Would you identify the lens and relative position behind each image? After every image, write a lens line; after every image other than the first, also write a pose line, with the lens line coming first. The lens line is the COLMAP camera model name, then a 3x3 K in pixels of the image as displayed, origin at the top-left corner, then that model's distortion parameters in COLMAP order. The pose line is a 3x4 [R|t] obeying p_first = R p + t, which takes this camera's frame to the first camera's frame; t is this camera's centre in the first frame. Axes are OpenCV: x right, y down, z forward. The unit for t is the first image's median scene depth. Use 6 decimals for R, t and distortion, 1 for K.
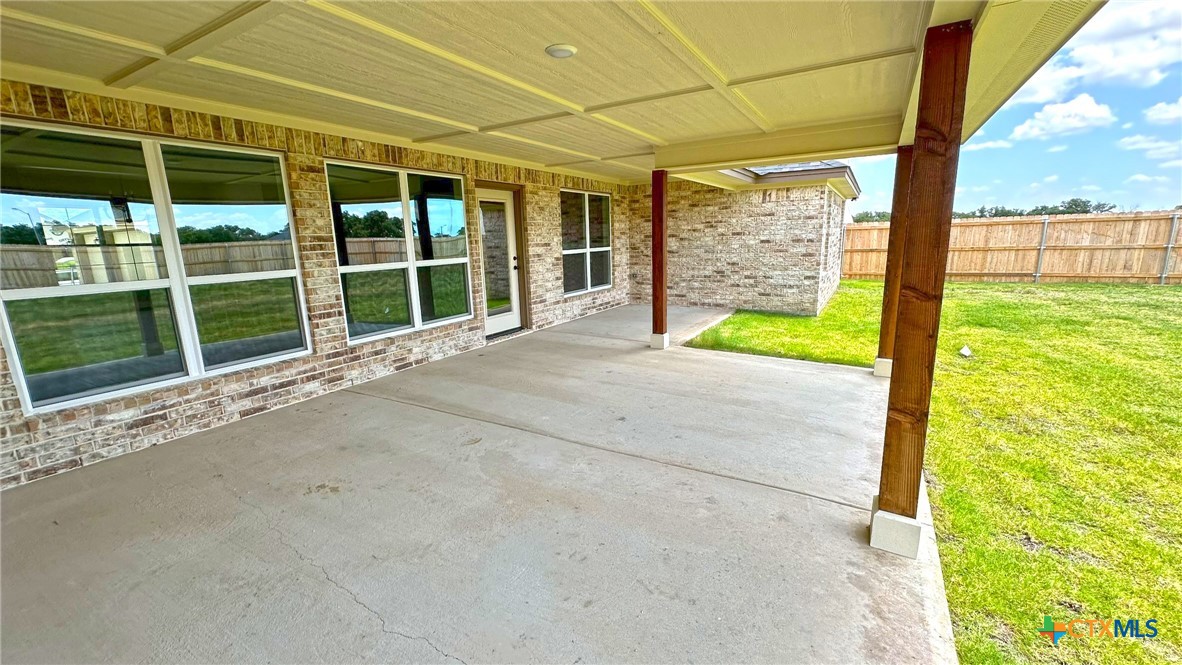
lens RADIAL K [[469.5, 0, 589.6], [0, 469.5, 332.5], [0, 0, 1]] dist [-0.001157, -0.000518]
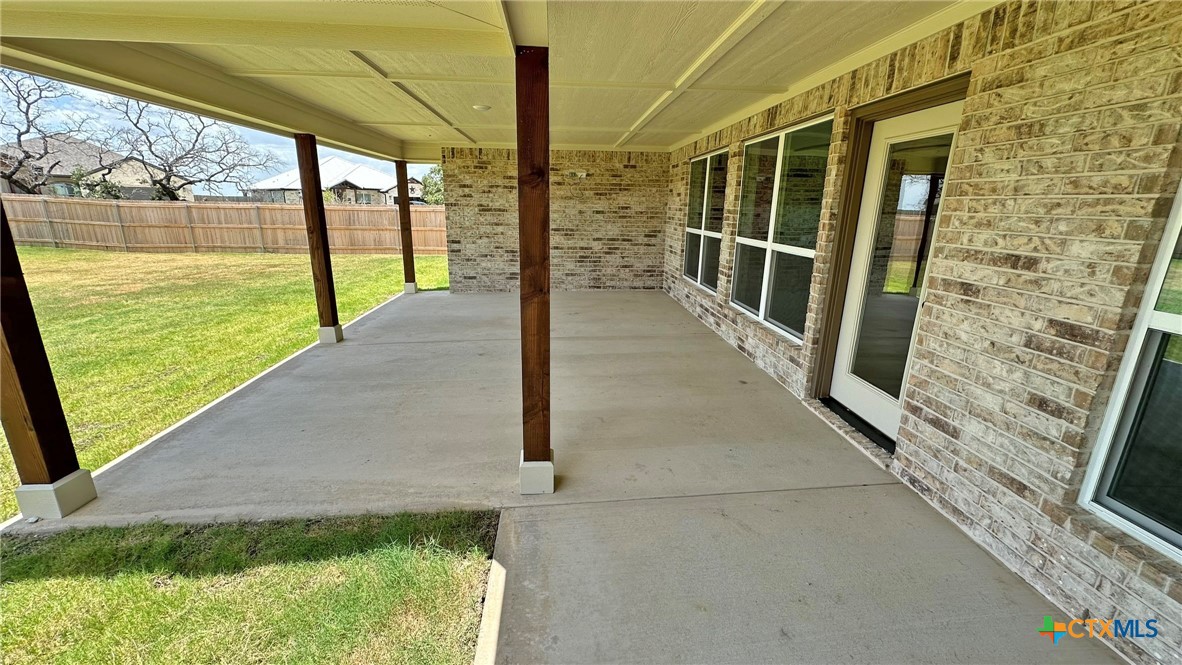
lens RADIAL K [[469.5, 0, 592.4], [0, 469.5, 333.1], [0, 0, 1]] dist [-0.001157, -0.000518]
pose [[-0.816913, 0.164632, -0.552765, 0.297108], [-0.111042, 0.895572, 0.430837, -0.262407], [0.565970, 0.413337, -0.713324, 1.171600]]
